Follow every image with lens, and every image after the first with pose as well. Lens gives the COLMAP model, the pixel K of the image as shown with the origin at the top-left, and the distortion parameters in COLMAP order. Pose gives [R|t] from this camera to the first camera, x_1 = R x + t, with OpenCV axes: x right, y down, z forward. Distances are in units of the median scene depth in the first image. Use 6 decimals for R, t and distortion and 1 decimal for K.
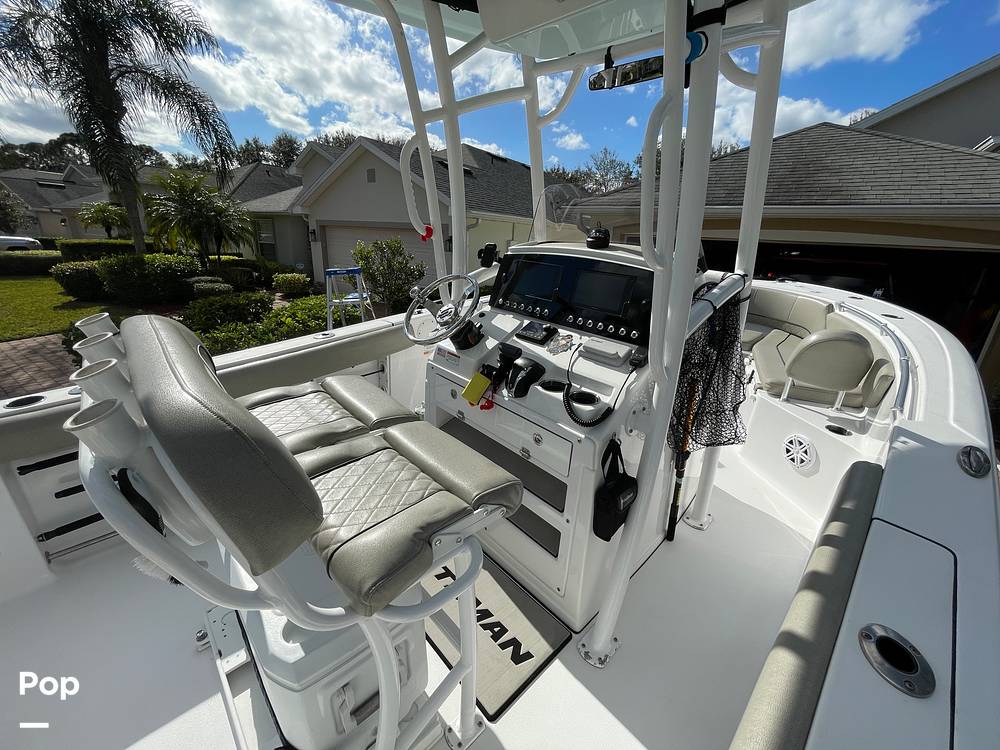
lens RADIAL K [[408.2, 0, 501.9], [0, 408.2, 373.7], [0, 0, 1]] dist [0.000932, 0.000595]
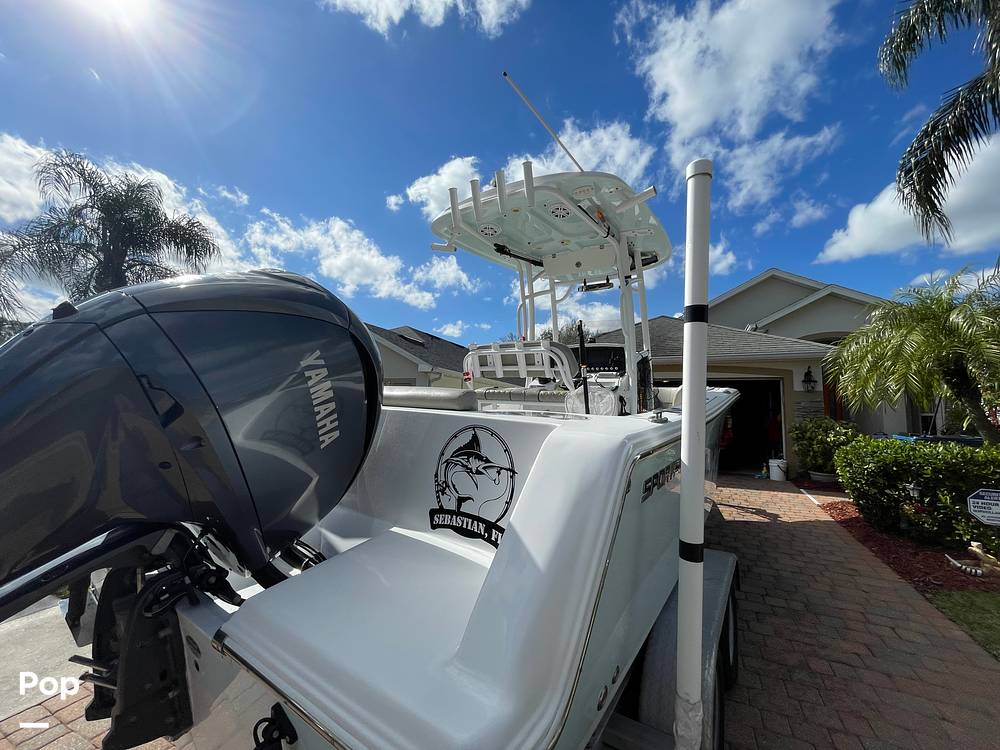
lens RADIAL K [[408.2, 0, 501.9], [0, 408.2, 373.7], [0, 0, 1]] dist [0.000932, 0.000595]
pose [[0.976798, 0.000049, 0.214165, -0.888167], [0.085422, 0.916922, -0.389816, 0.822191], [-0.196392, 0.399066, 0.895643, -1.115289]]
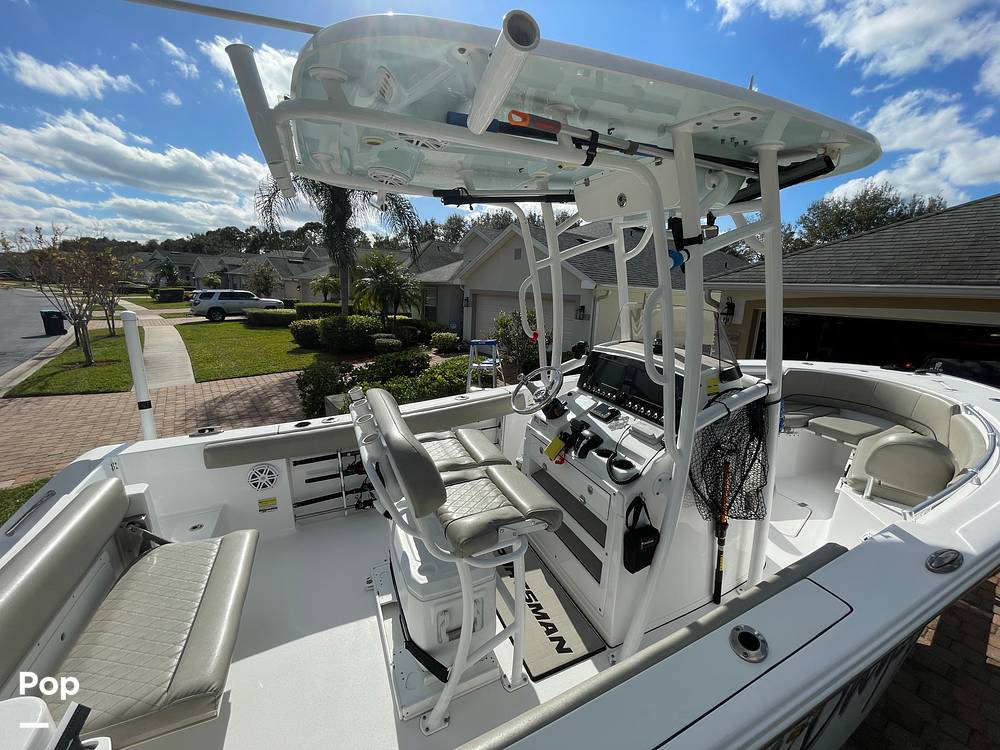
lens RADIAL K [[408.0, 0, 500.6], [0, 408.0, 373.2], [0, 0, 1]] dist [-0.000818, 0.000045]
pose [[0.945335, 0.064292, -0.319699, 0.192977], [-0.107744, 0.986895, -0.120127, -0.030301], [0.307786, 0.148005, 0.939874, -0.418058]]
